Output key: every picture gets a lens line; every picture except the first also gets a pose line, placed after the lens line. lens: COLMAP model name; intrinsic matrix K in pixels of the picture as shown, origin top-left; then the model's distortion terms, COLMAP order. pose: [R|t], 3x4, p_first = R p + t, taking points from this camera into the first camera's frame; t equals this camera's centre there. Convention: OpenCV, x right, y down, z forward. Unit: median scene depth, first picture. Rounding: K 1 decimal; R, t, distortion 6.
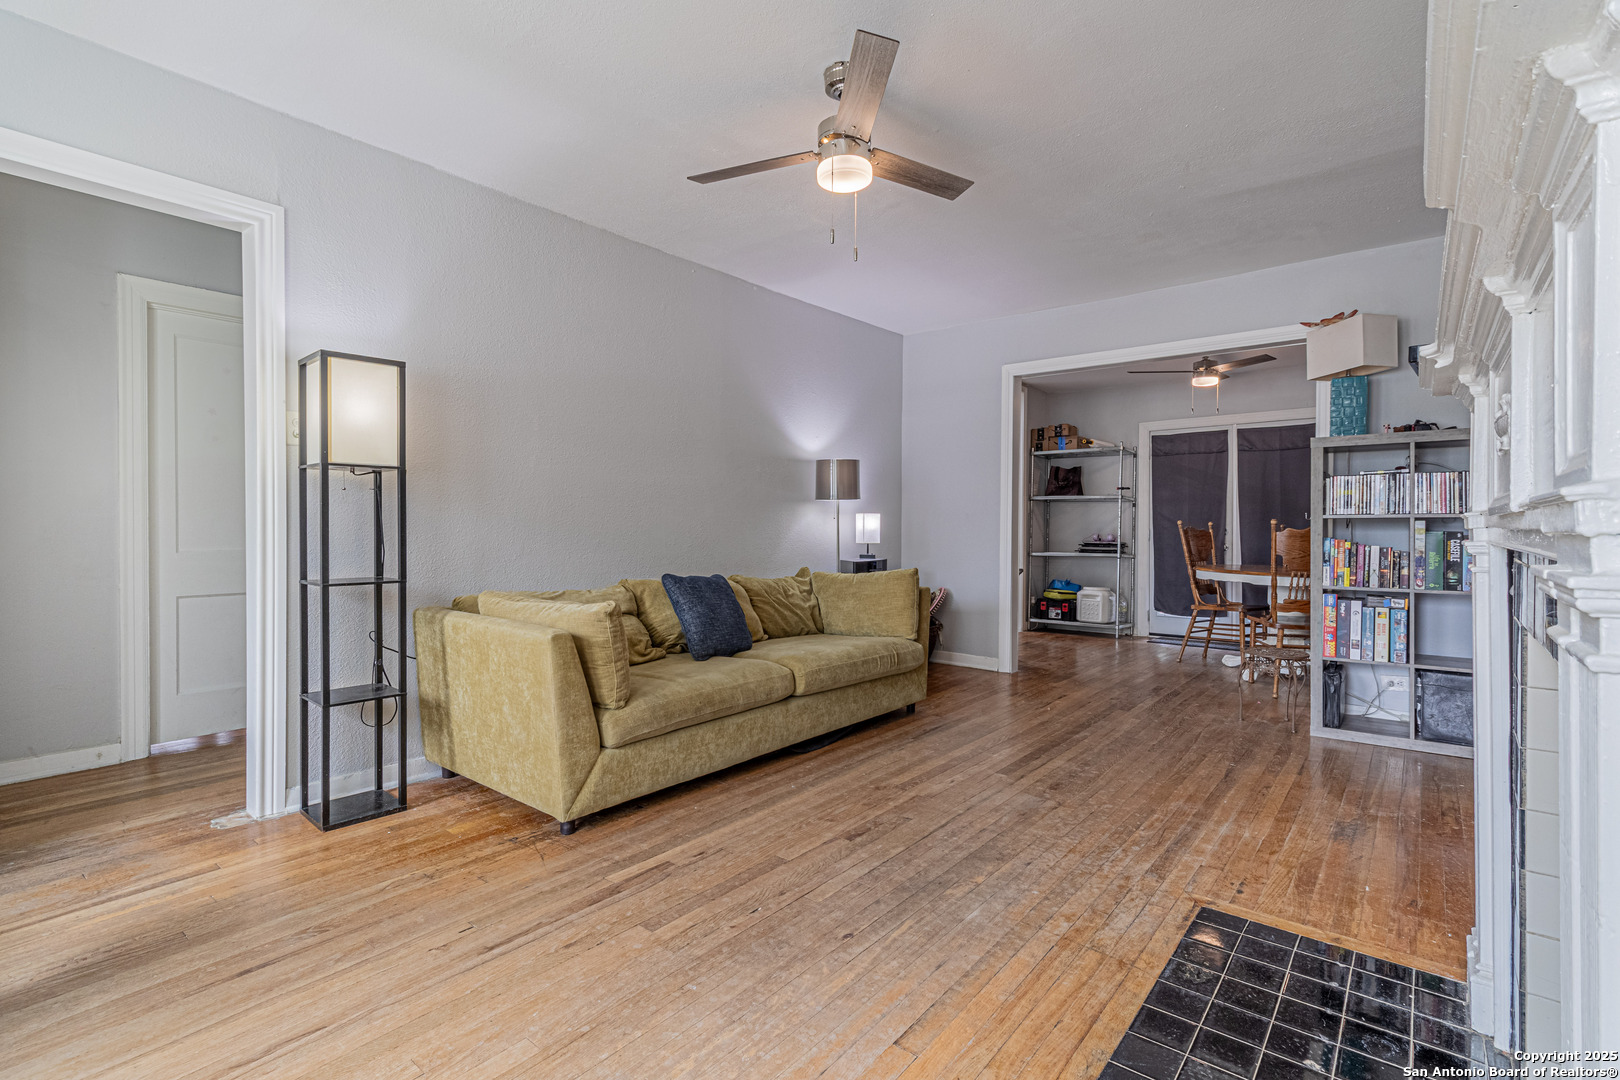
lens RADIAL K [[751.1, 0, 806.5], [0, 751.1, 534.3], [0, 0, 1]] dist [0.006077, 0.000261]
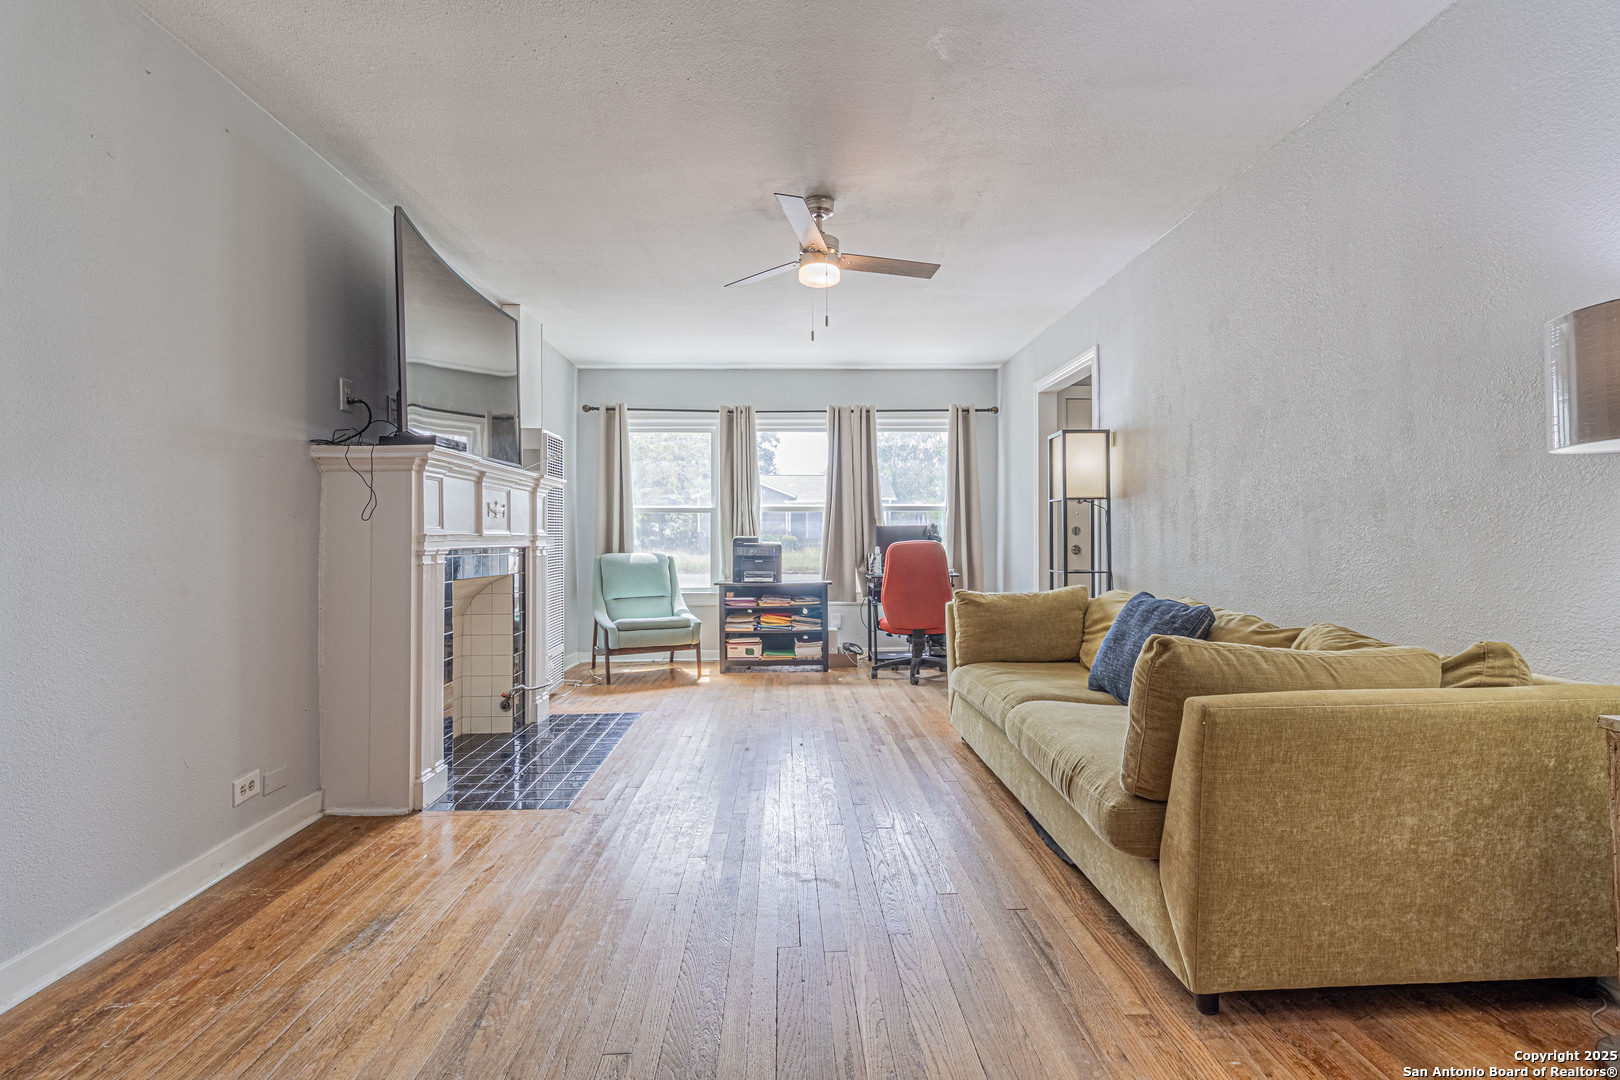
lens RADIAL K [[720.3, 0, 819.0], [0, 720.3, 533.0], [0, 0, 1]] dist [0.001927, 0.000019]
pose [[-0.733014, 0.000222, -0.680214, 0.732146], [0.001852, 0.999997, -0.001669, -0.013517], [0.680211, -0.002483, -0.733012, 1.541134]]
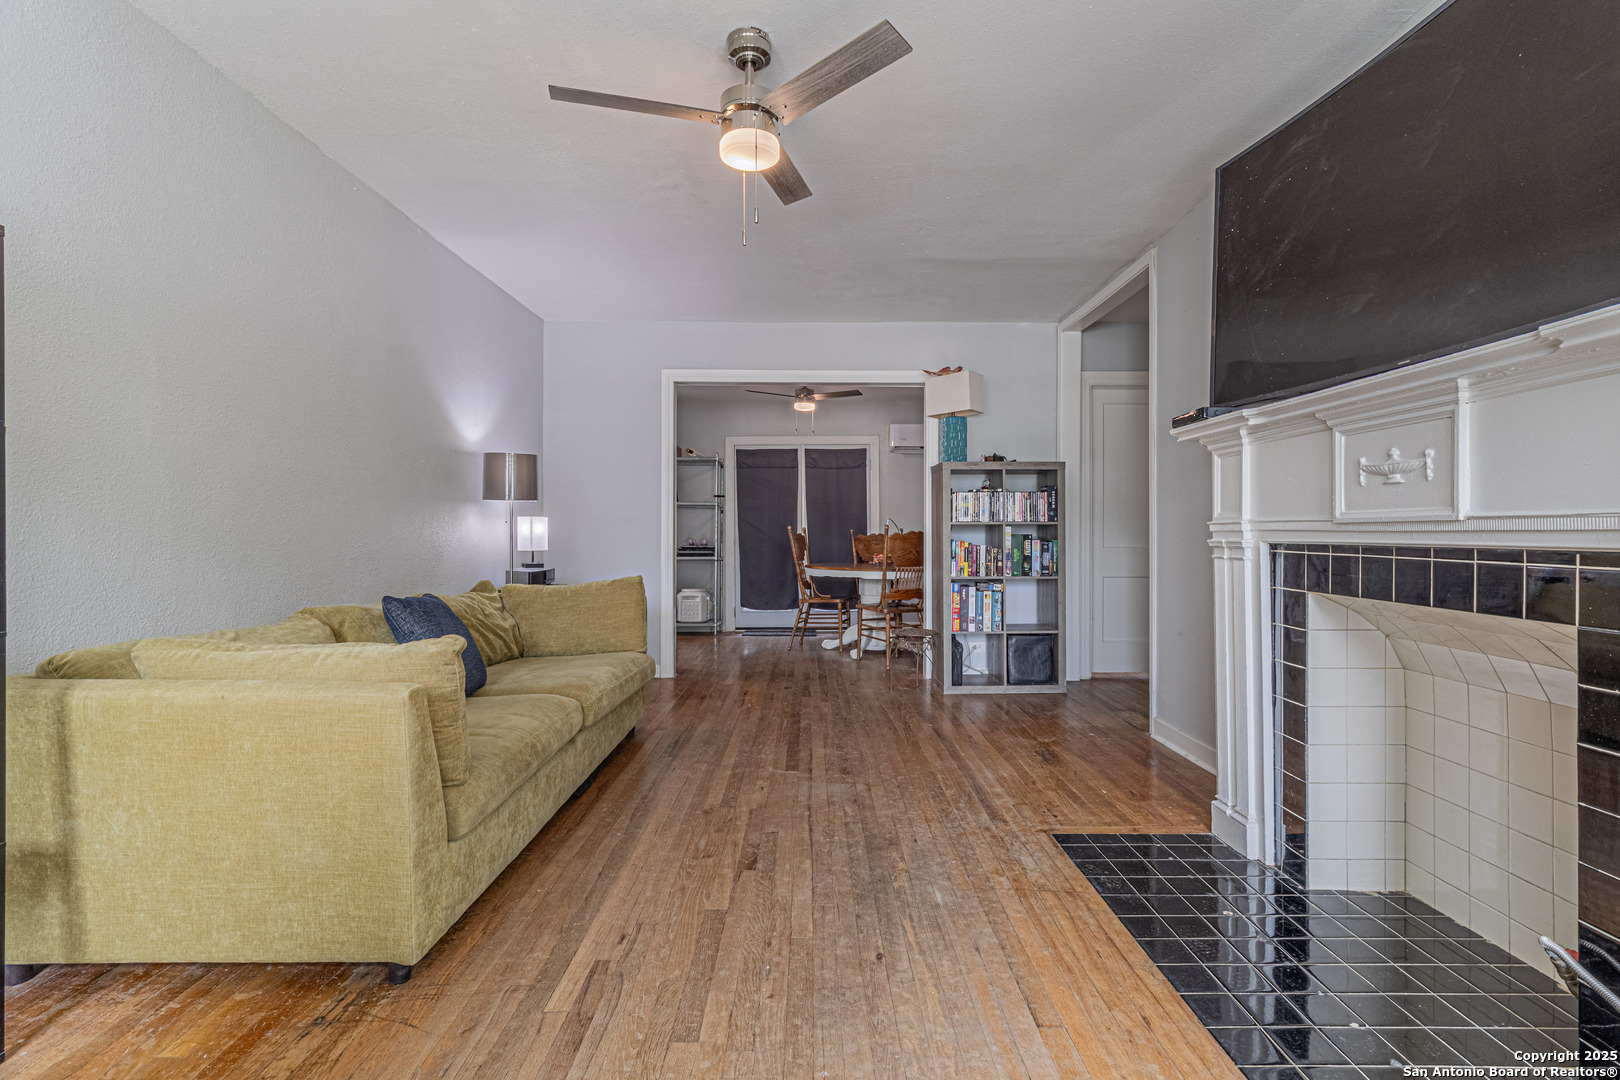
lens RADIAL K [[751.1, 0, 806.5], [0, 751.1, 534.3], [0, 0, 1]] dist [0.006077, 0.000261]
pose [[0.770353, -0.003545, 0.637608, -0.388541], [0.007853, 0.999961, -0.003929, -0.001602], [-0.637569, 0.008034, 0.770351, 0.194737]]
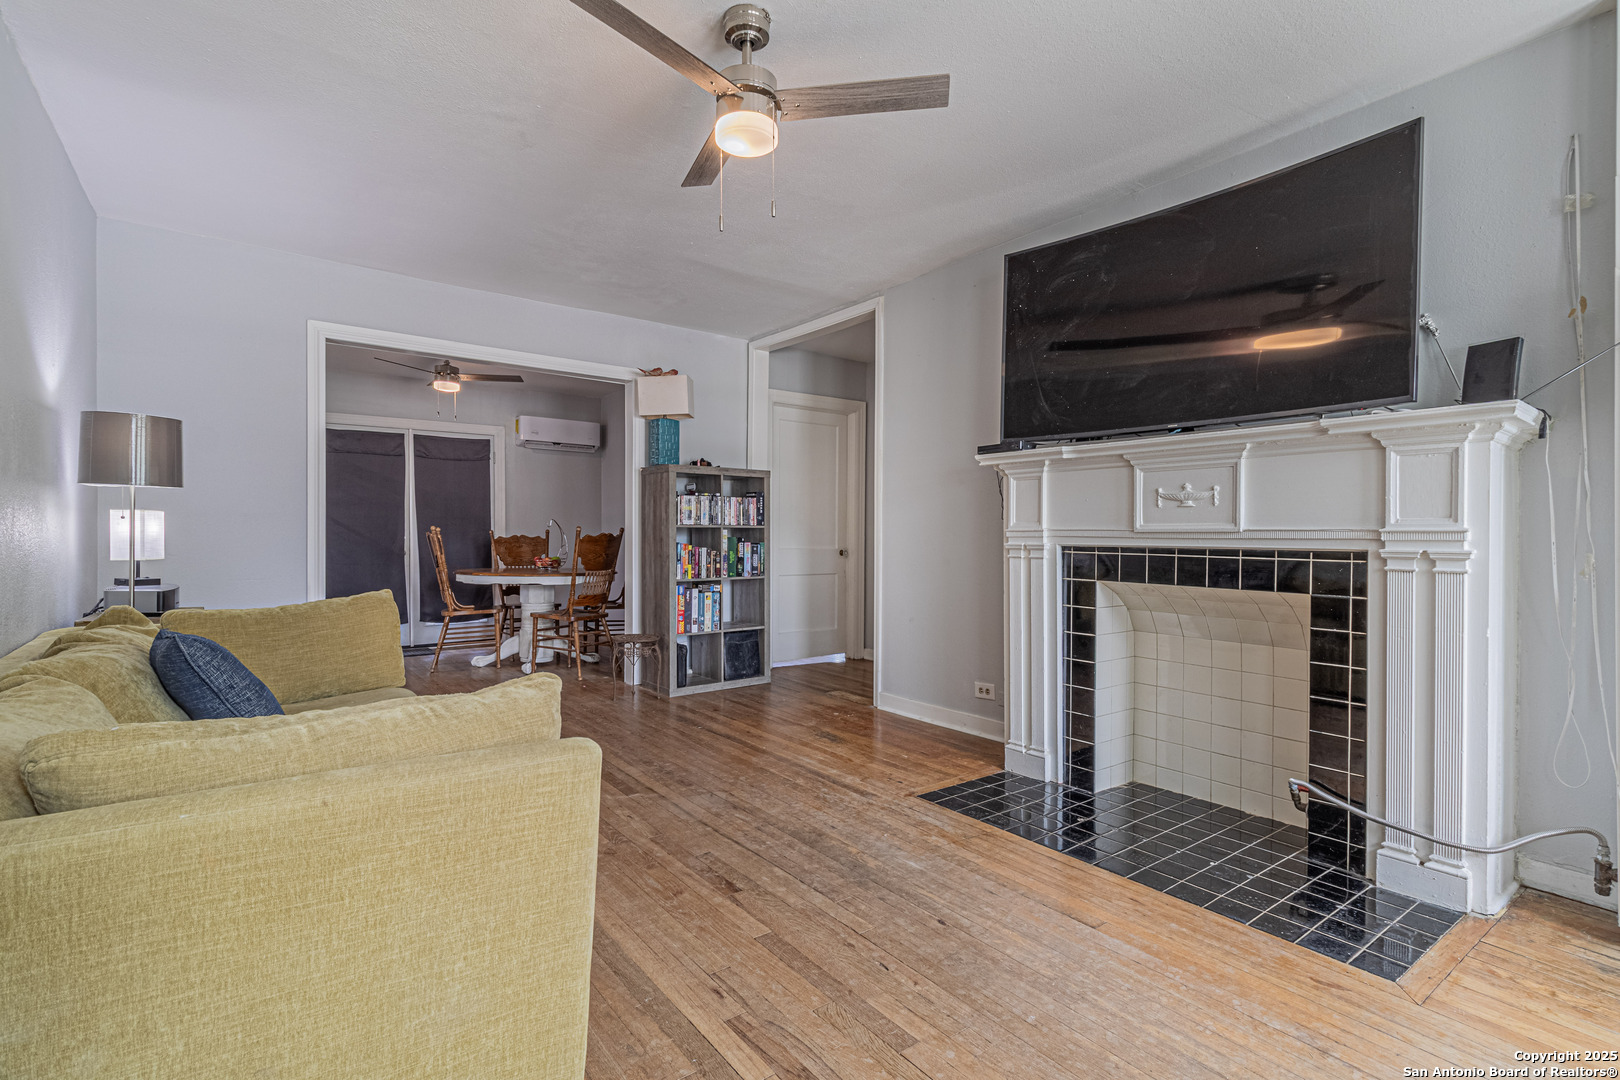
lens RADIAL K [[764.8, 0, 792.0], [0, 764.8, 539.8], [0, 0, 1]] dist [0.004741, 0.000242]
pose [[0.237999, -0.007829, 0.971234, -0.644523], [0.004756, 0.999965, 0.006896, -0.009196], [-0.971254, 0.002978, 0.238028, 0.585729]]
